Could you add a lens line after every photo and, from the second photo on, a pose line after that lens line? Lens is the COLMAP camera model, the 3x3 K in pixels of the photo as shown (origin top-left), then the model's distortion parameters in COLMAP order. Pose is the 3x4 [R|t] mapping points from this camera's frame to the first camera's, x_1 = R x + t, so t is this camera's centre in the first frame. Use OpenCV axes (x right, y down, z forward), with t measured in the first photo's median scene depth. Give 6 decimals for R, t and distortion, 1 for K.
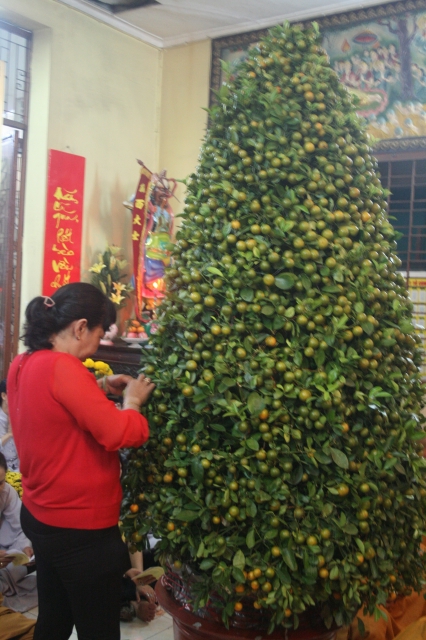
lens RADIAL K [[732.5, 0, 222.4], [0, 732.5, 338.8], [0, 0, 1]] dist [-0.028301, 0.000000]
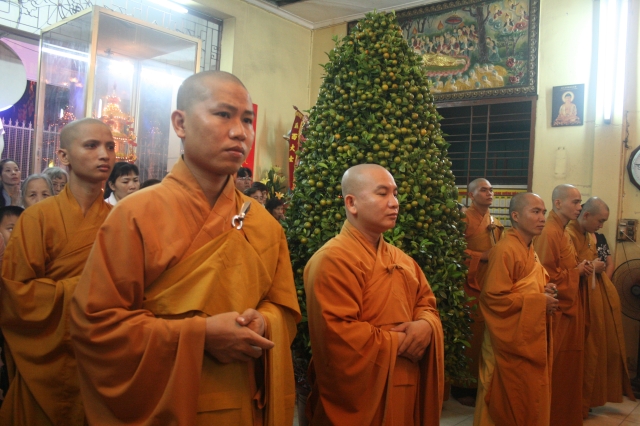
lens RADIAL K [[566.7, 0, 324.9], [0, 566.7, 223.9], [0, 0, 1]] dist [-0.093951, 0.091909]
pose [[0.996609, 0.009233, -0.081759, 0.089026], [-0.013095, 0.998817, -0.046832, 0.085414], [0.081230, 0.047744, 0.995551, -0.191147]]
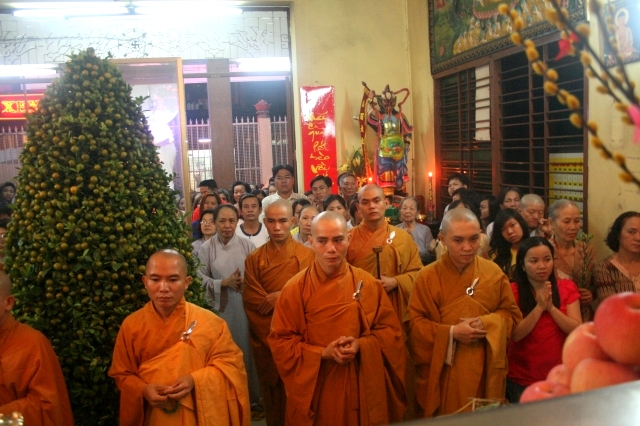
lens RADIAL K [[566.7, 0, 353.1], [0, 566.7, 219.7], [0, 0, 1]] dist [-0.093951, 0.091909]
pose [[0.735935, 0.009973, -0.676979, 1.335025], [0.042904, 0.997195, 0.061331, -0.154412], [0.675692, -0.074180, 0.733443, 0.578860]]
